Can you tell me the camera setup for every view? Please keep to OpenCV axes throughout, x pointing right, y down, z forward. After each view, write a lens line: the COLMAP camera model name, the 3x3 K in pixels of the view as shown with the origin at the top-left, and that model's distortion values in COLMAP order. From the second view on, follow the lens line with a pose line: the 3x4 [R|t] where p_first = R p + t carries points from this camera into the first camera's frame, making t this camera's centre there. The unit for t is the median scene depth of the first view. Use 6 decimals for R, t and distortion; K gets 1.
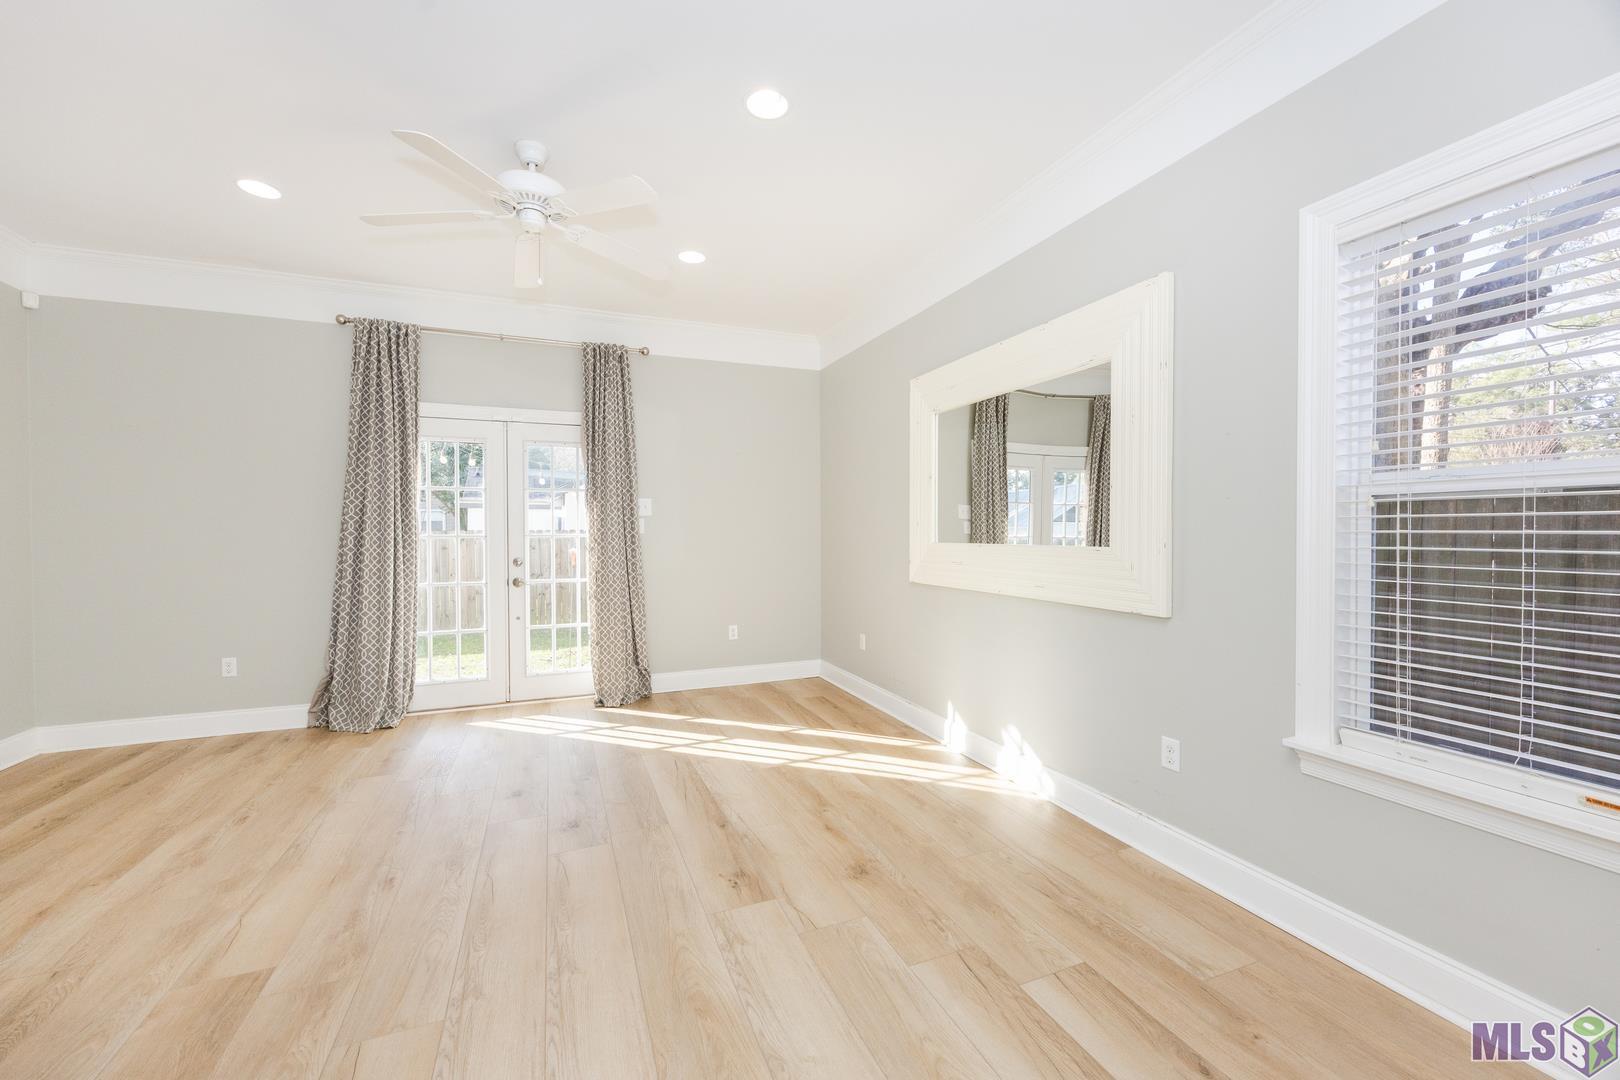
lens RADIAL K [[625.5, 0, 814.7], [0, 625.5, 538.3], [0, 0, 1]] dist [-0.007694, 0.000885]
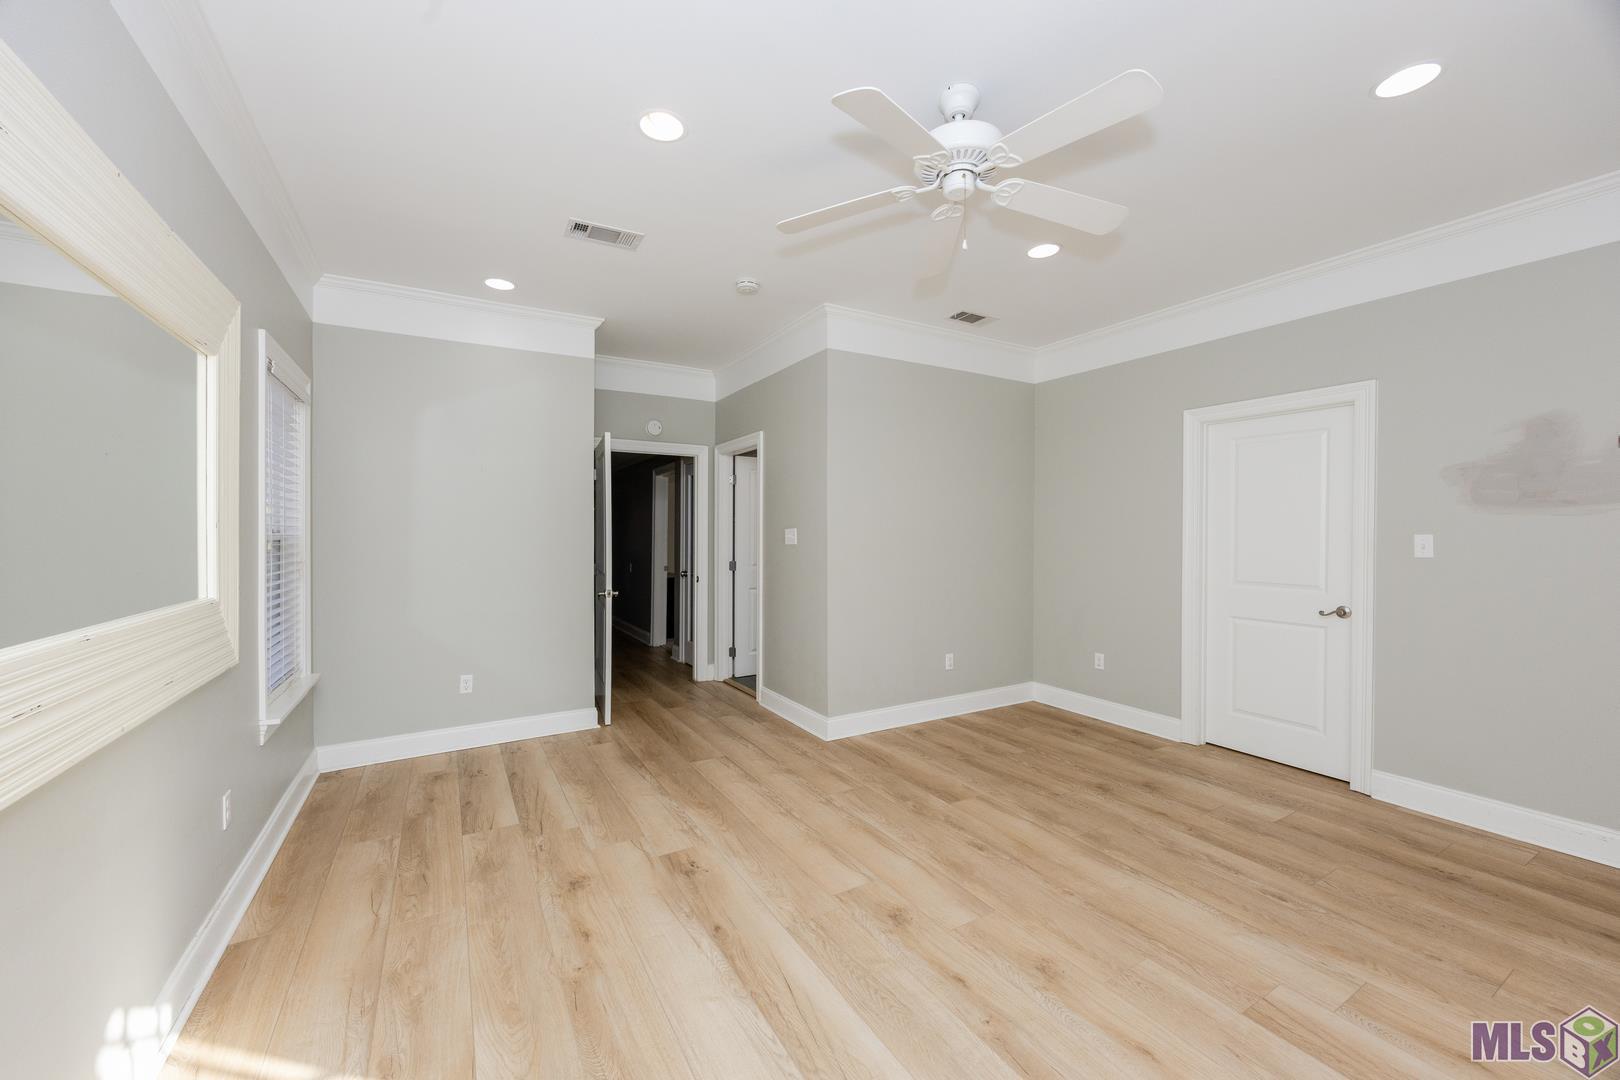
lens RADIAL K [[625.5, 0, 813.6], [0, 625.5, 534.2], [0, 0, 1]] dist [-0.007694, 0.000885]
pose [[-0.990693, 0.002662, -0.136087, -0.112049], [0.000780, 0.999903, 0.013883, -0.049967], [0.136111, 0.013648, -0.990600, 1.260124]]
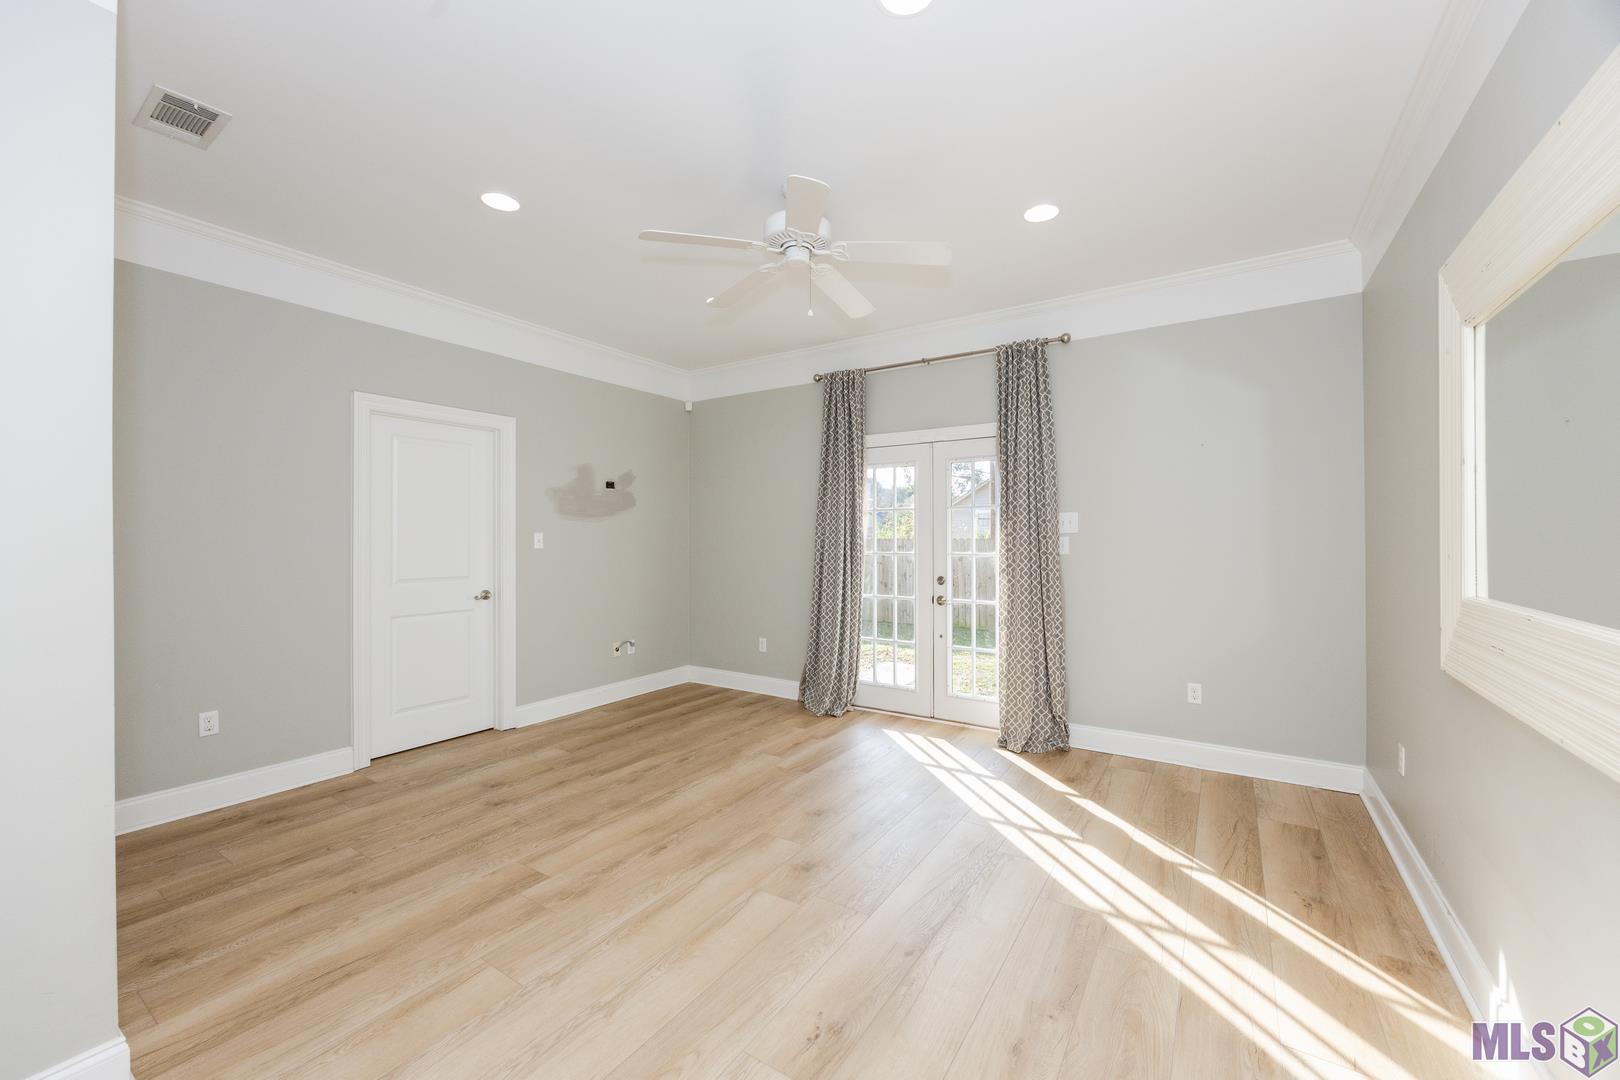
lens RADIAL K [[625.5, 0, 832.5], [0, 625.5, 529.8], [0, 0, 1]] dist [-0.007694, 0.000885]
pose [[0.576621, -0.004563, -0.816999, 0.294105], [-0.010311, 0.999864, -0.012862, -0.033746], [0.816947, 0.015841, 0.576495, 0.326280]]
